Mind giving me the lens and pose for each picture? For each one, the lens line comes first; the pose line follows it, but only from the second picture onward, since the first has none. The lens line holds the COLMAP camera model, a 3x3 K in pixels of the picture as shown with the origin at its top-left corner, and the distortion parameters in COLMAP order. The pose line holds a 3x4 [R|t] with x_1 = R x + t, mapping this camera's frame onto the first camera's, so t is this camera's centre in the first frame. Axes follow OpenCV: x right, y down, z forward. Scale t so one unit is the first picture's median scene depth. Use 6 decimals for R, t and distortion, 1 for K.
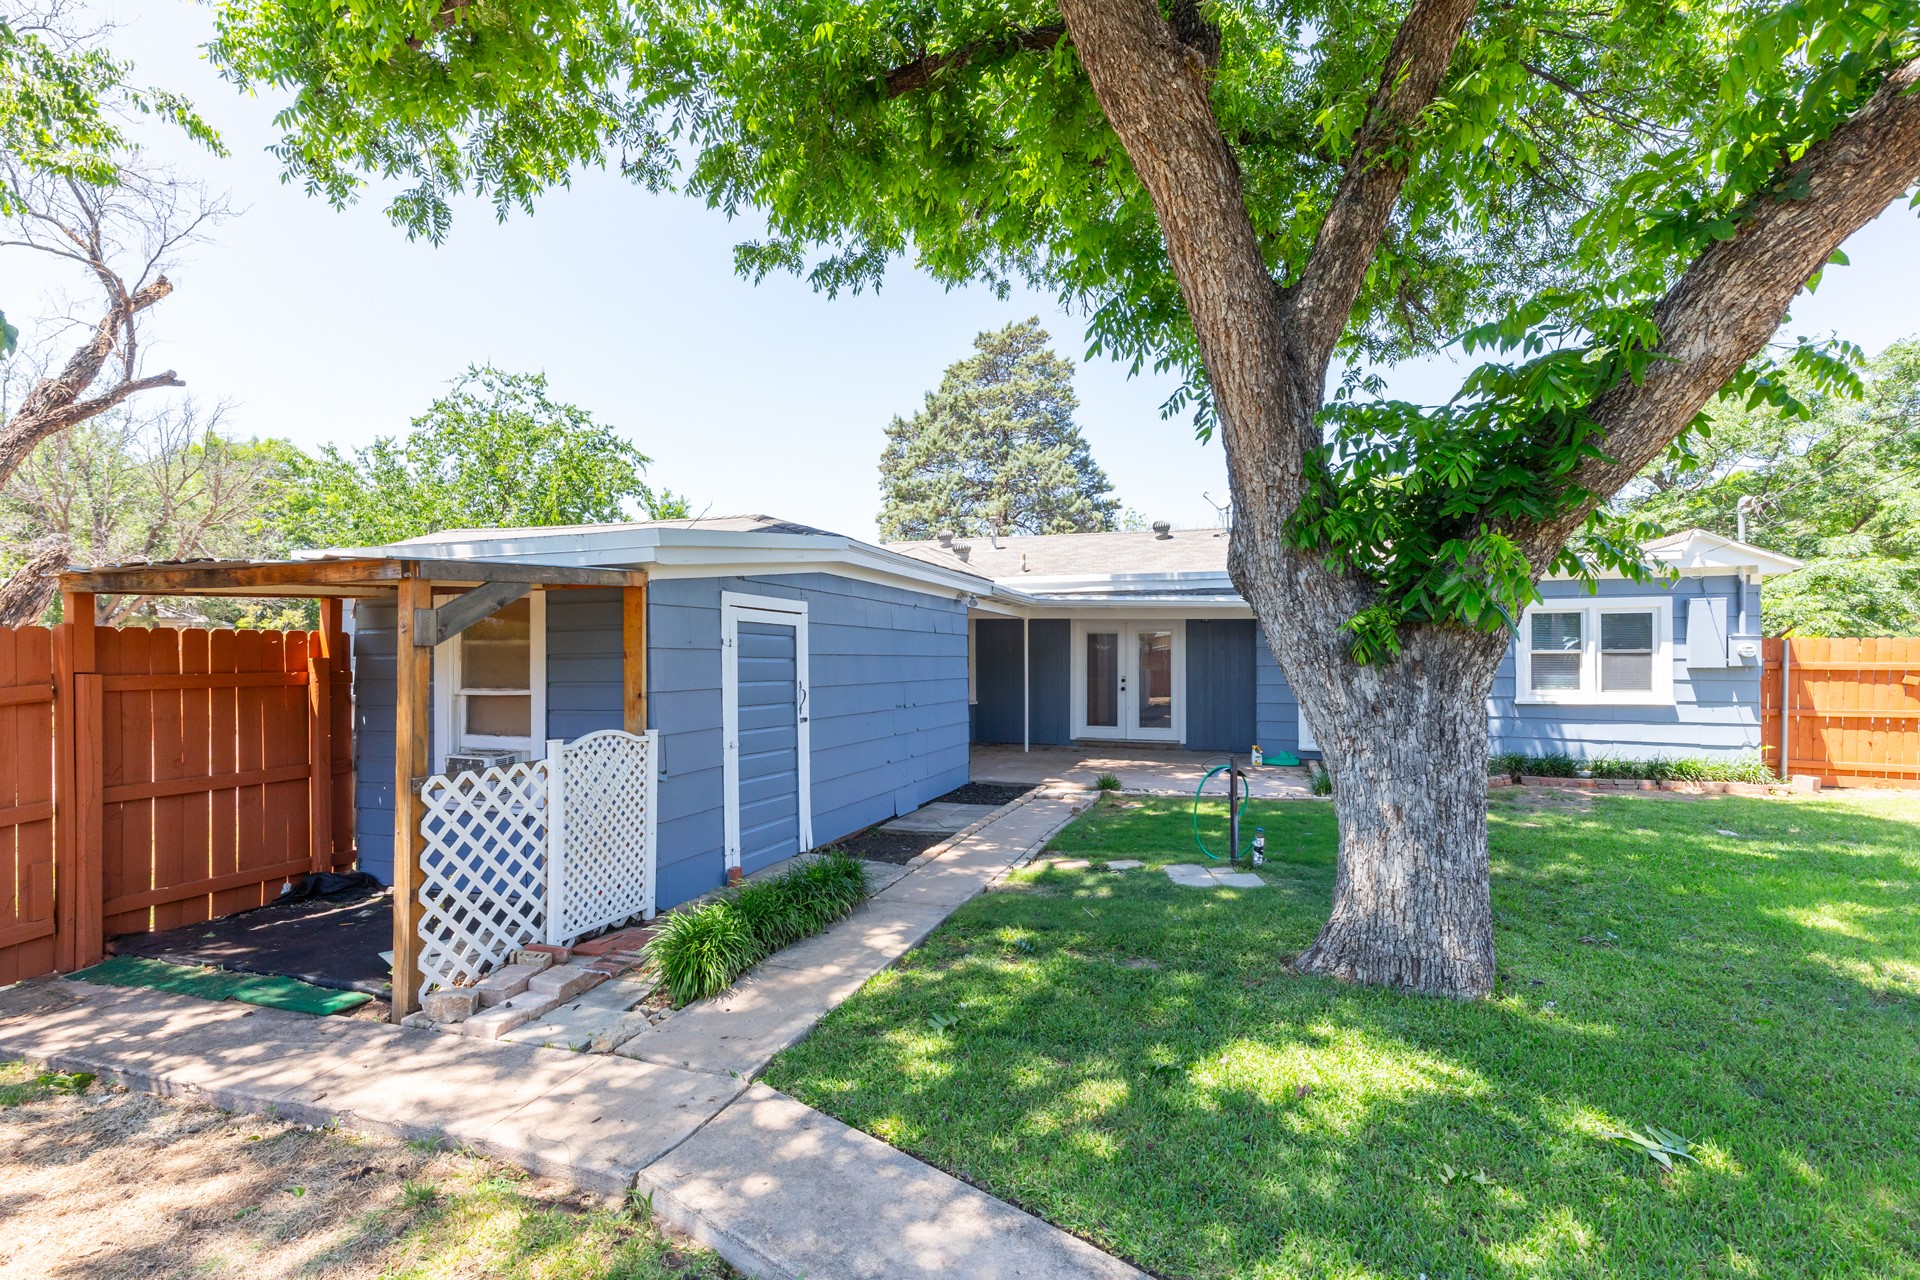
lens RADIAL K [[901.6, 0, 958.2], [0, 901.6, 658.8], [0, 0, 1]] dist [0.007704, 0.000393]
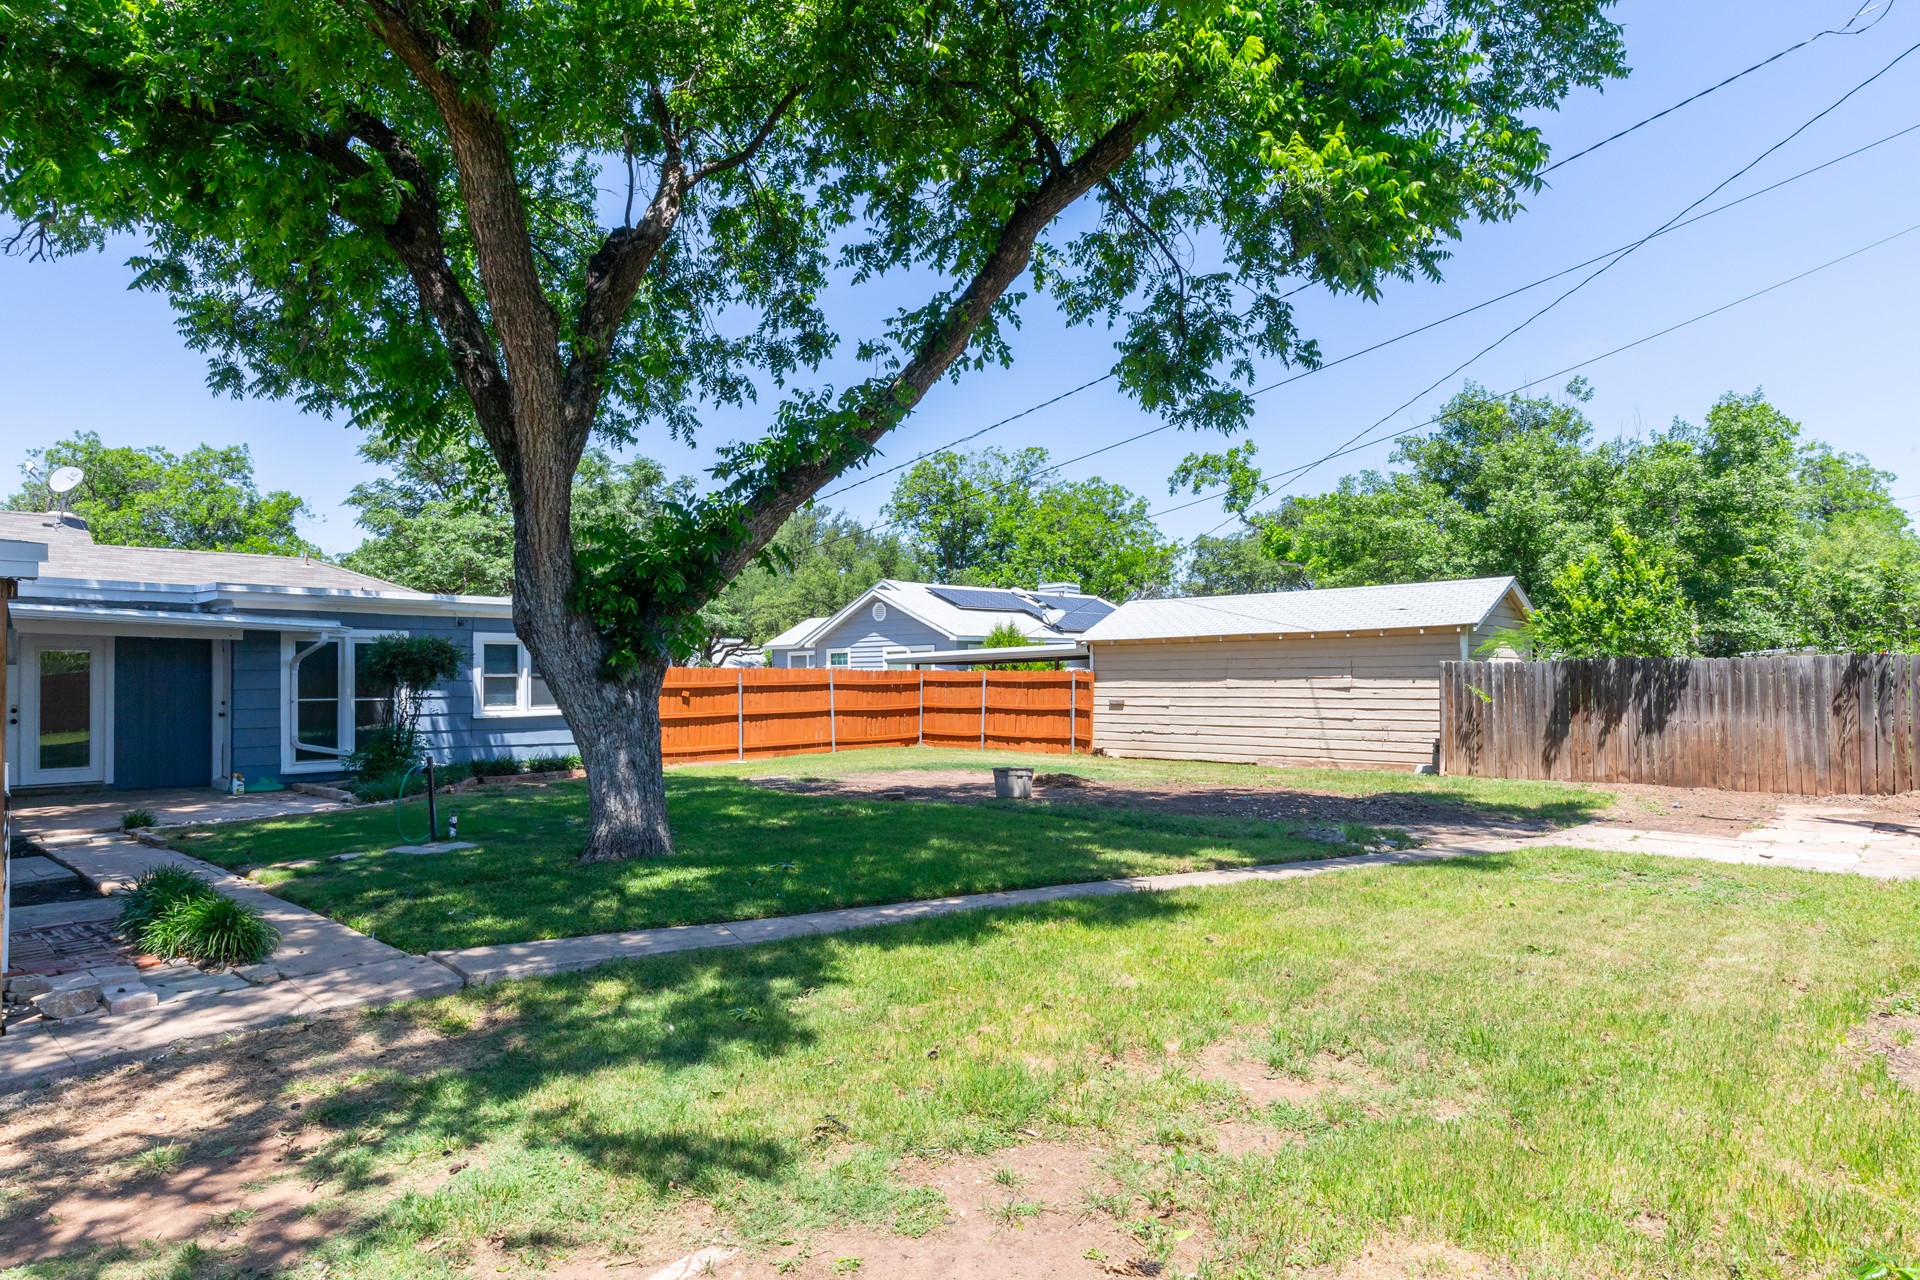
lens RADIAL K [[1032.0, 0, 960.0], [0, 1032.0, 640.0], [0, 0, 1]] dist [0.051872, 0.000274]
pose [[0.389772, 0.035638, 0.920222, -0.434930], [0.003345, 0.999190, -0.040113, 0.002974], [-0.920905, 0.018714, 0.389337, -0.152693]]
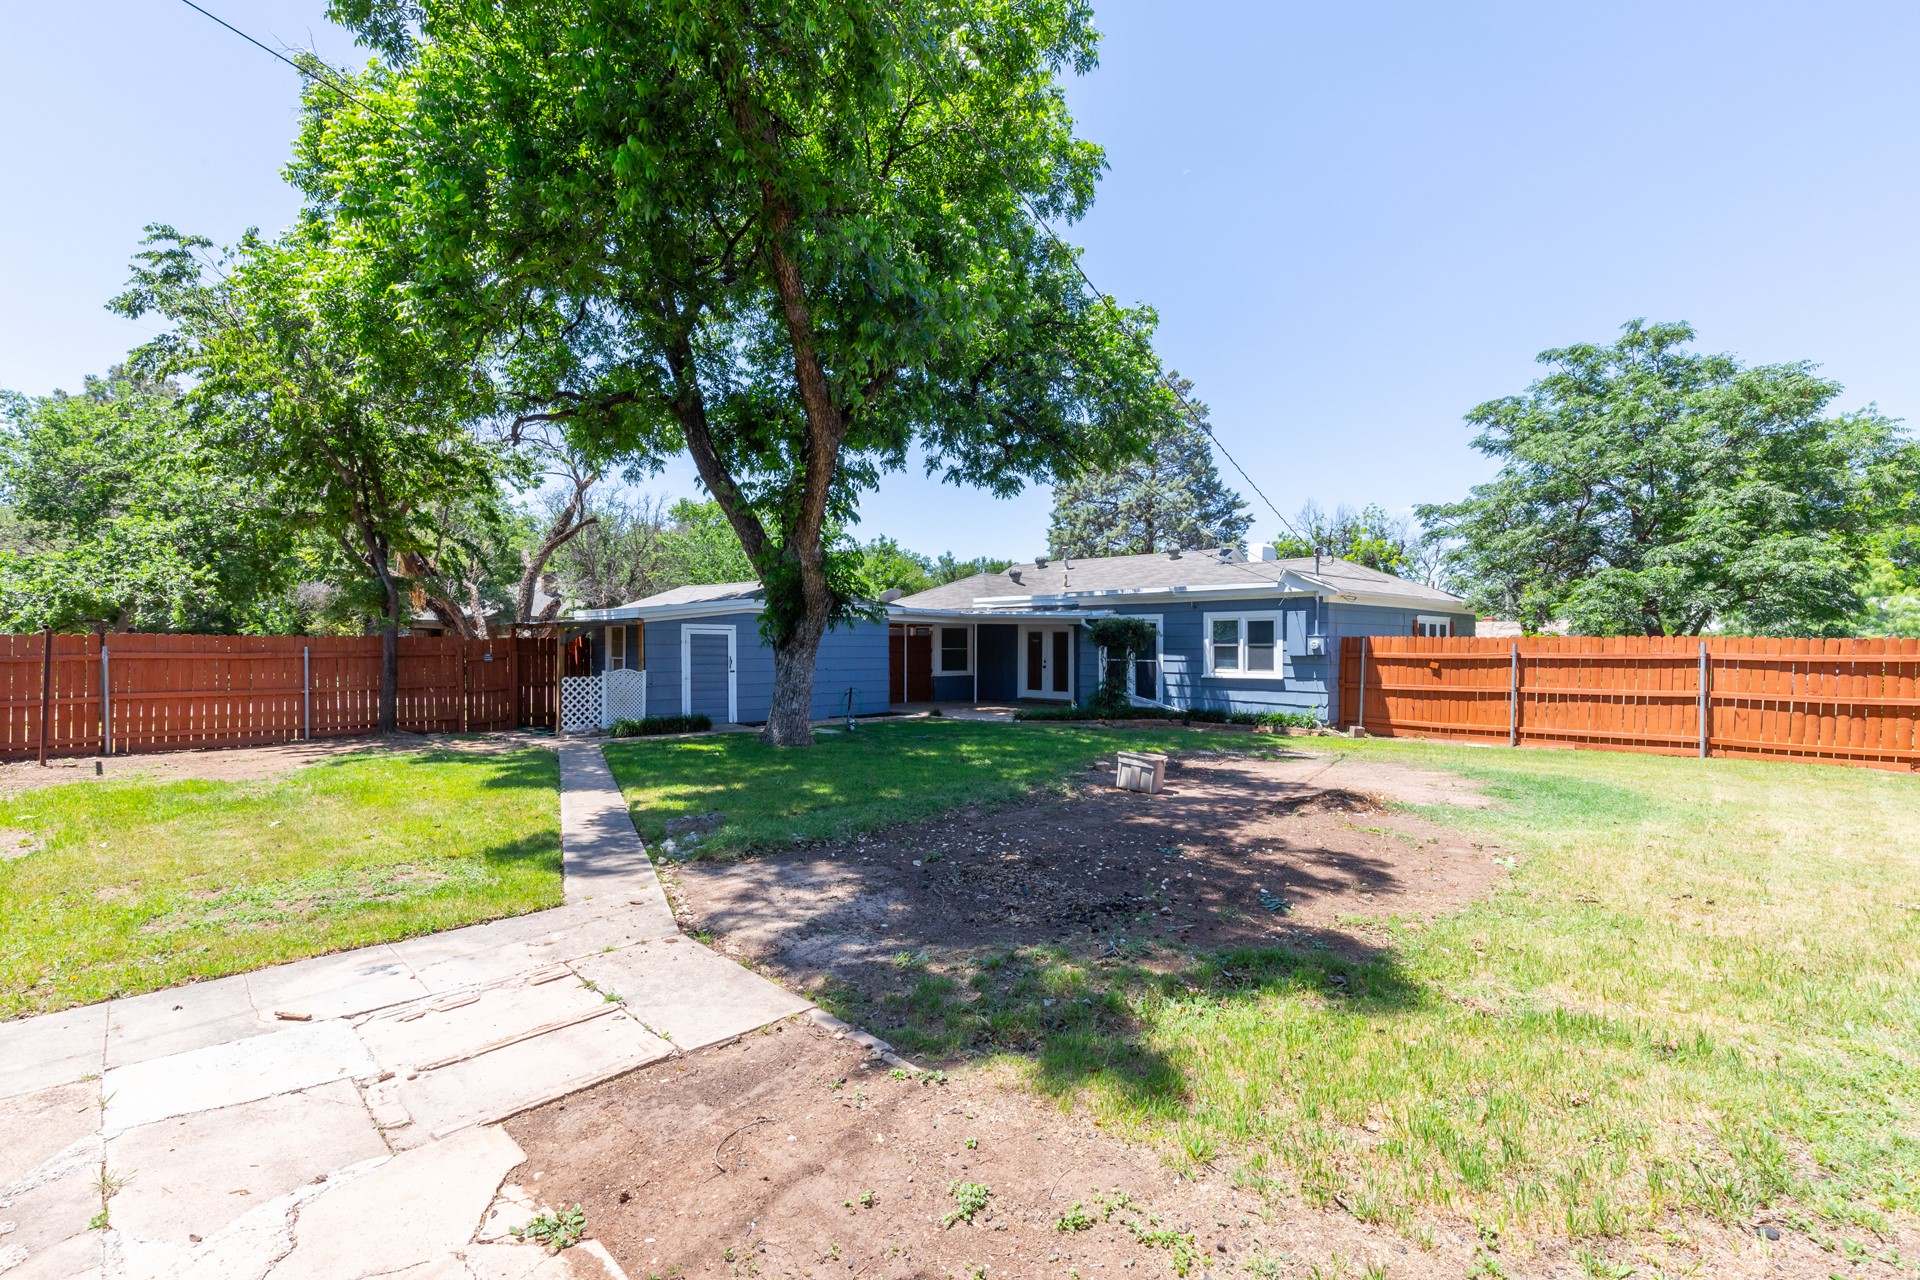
lens RADIAL K [[879.4, 0, 957.0], [0, 879.4, 665.3], [0, 0, 1]] dist [0.014888, -0.000237]
pose [[0.902067, 0.014312, -0.431359, 0.935110], [-0.004788, 0.999720, 0.023157, -0.006156], [0.431570, -0.018824, 0.901883, -0.617490]]
